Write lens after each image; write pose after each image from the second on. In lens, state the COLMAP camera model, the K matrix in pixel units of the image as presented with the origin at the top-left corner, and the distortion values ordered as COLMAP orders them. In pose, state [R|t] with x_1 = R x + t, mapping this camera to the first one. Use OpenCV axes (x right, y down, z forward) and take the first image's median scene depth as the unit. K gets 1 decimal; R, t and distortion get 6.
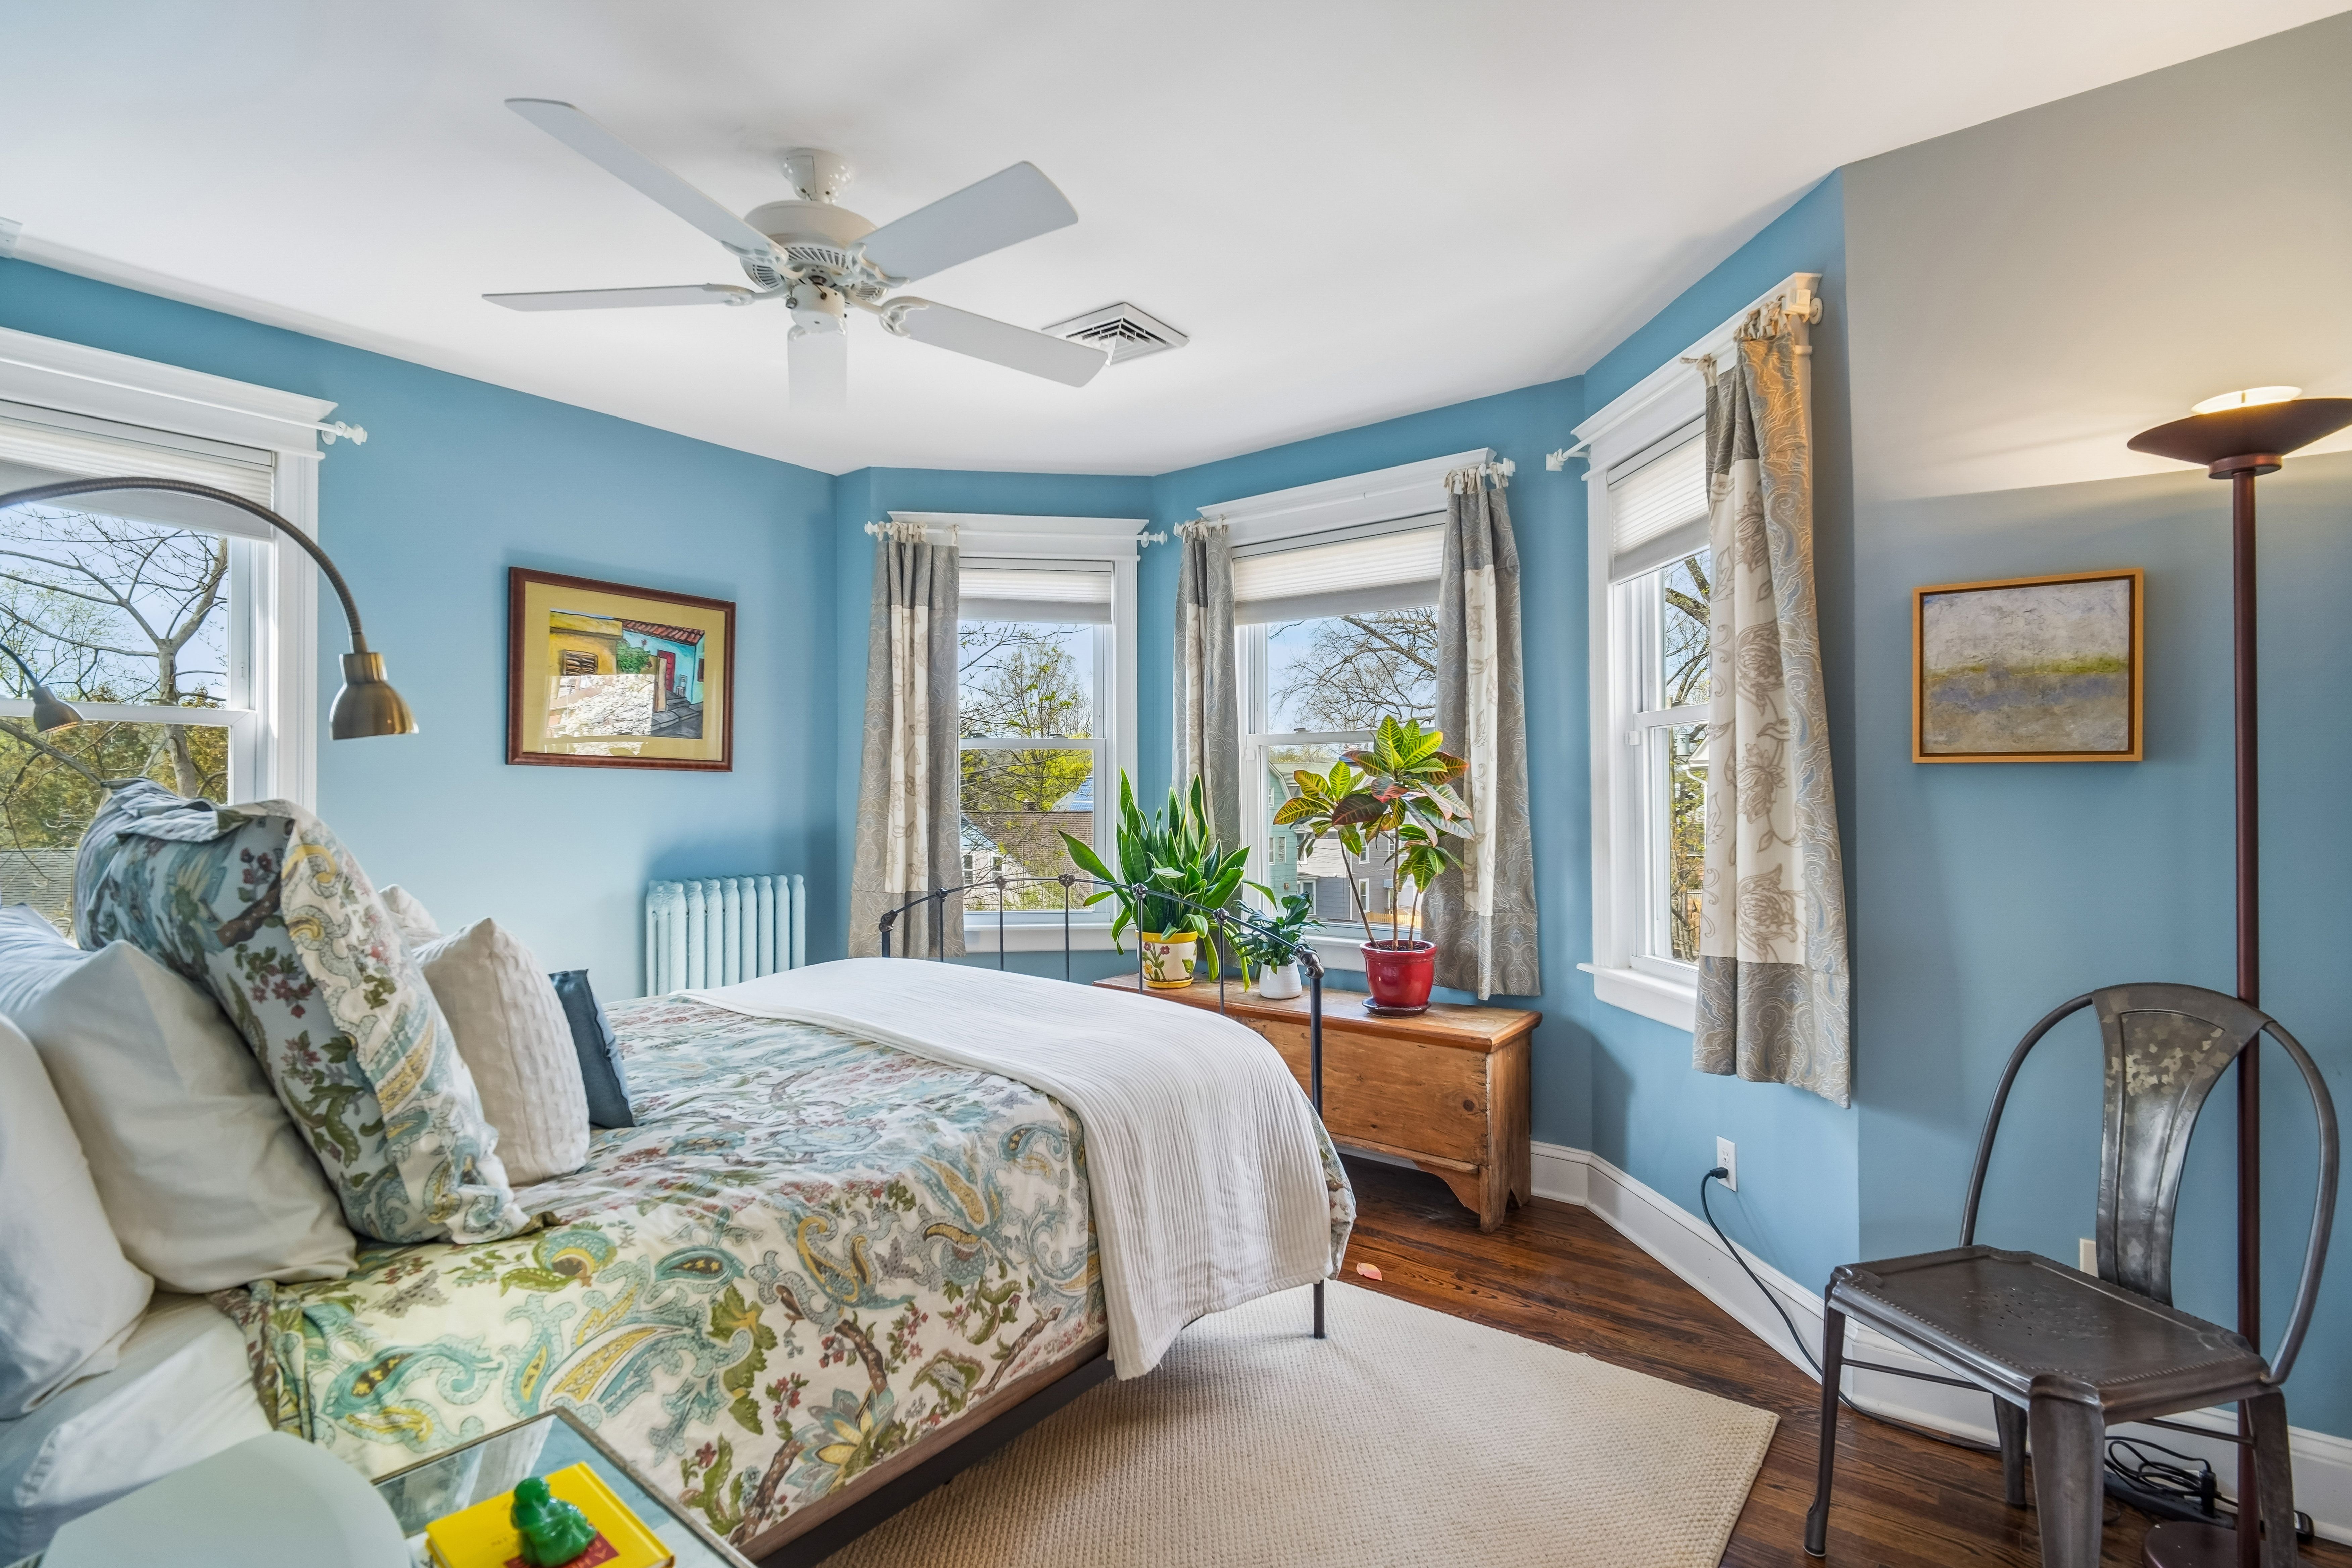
lens RADIAL K [[1108.6, 0, 1181.4], [0, 1108.6, 796.6], [0, 0, 1]] dist [0.004912, -0.009927]
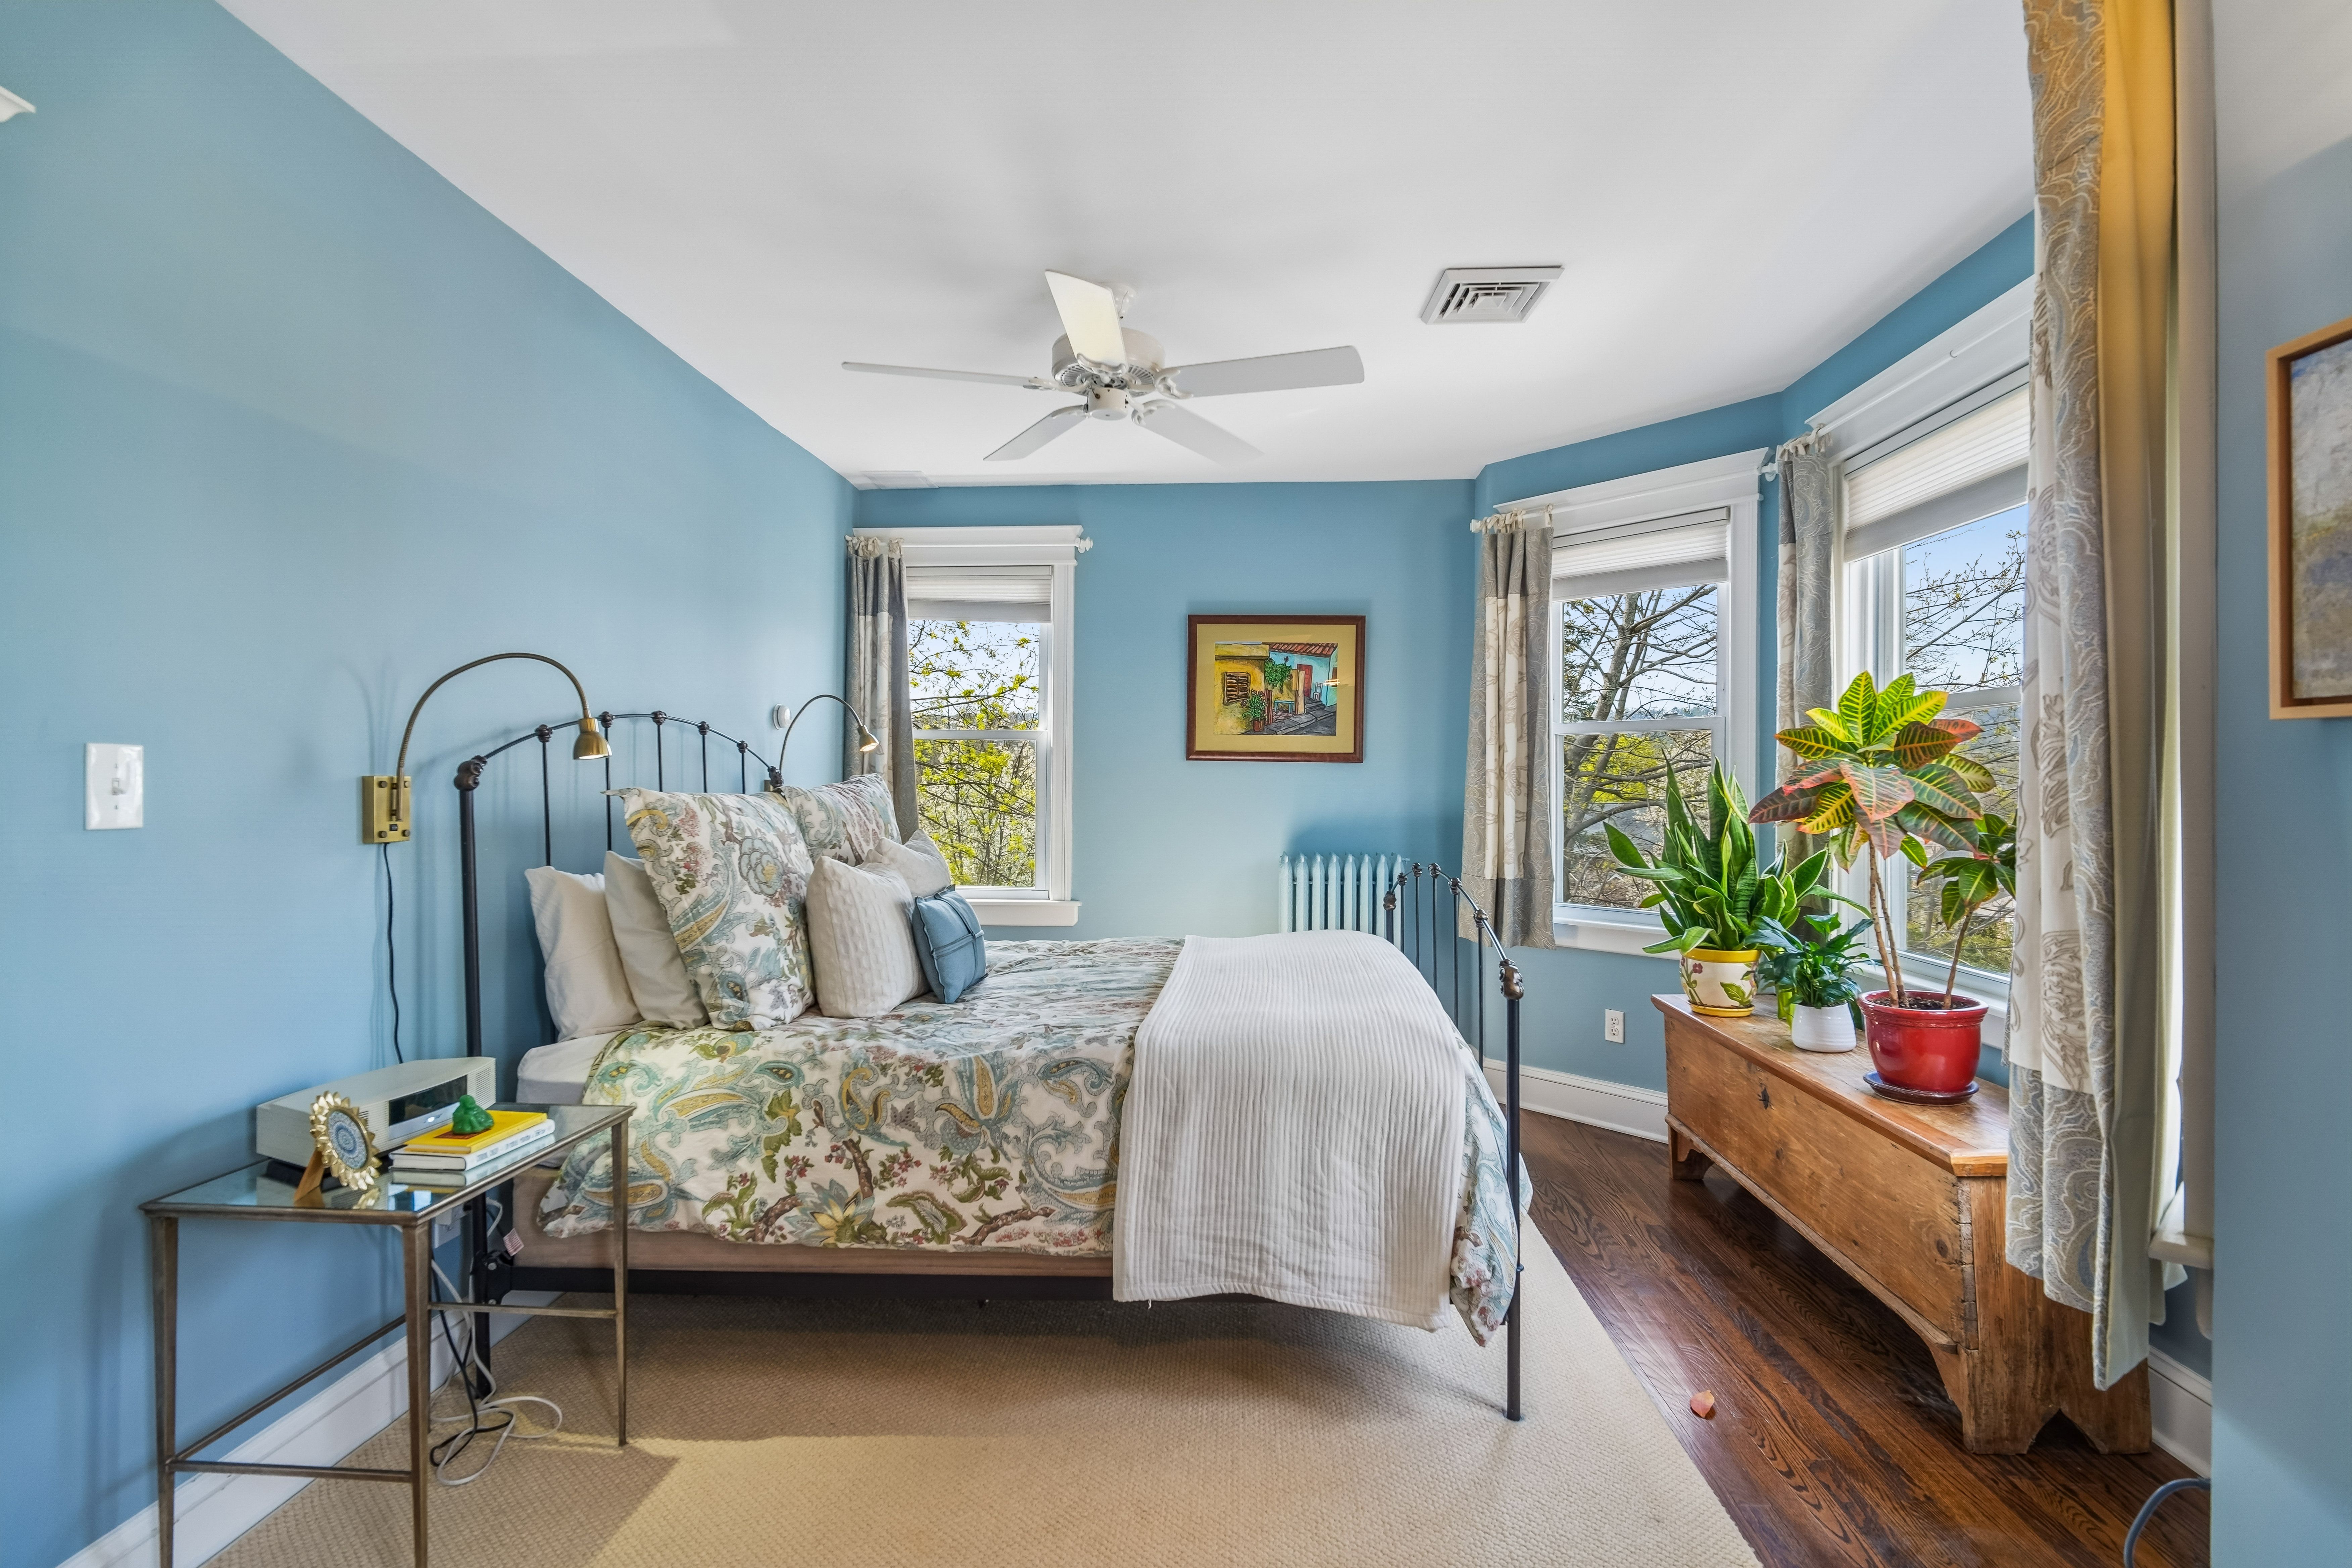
lens RADIAL K [[1096.9, 0, 1176.0], [0, 1096.9, 784.0], [0, 0, 1]] dist [0.014446, -0.018407]
pose [[0.569185, 0.001365, -0.822208, 0.998524], [0.000043, 0.999999, 0.001690, -0.005035], [0.822209, -0.000998, 0.569184, 0.450488]]
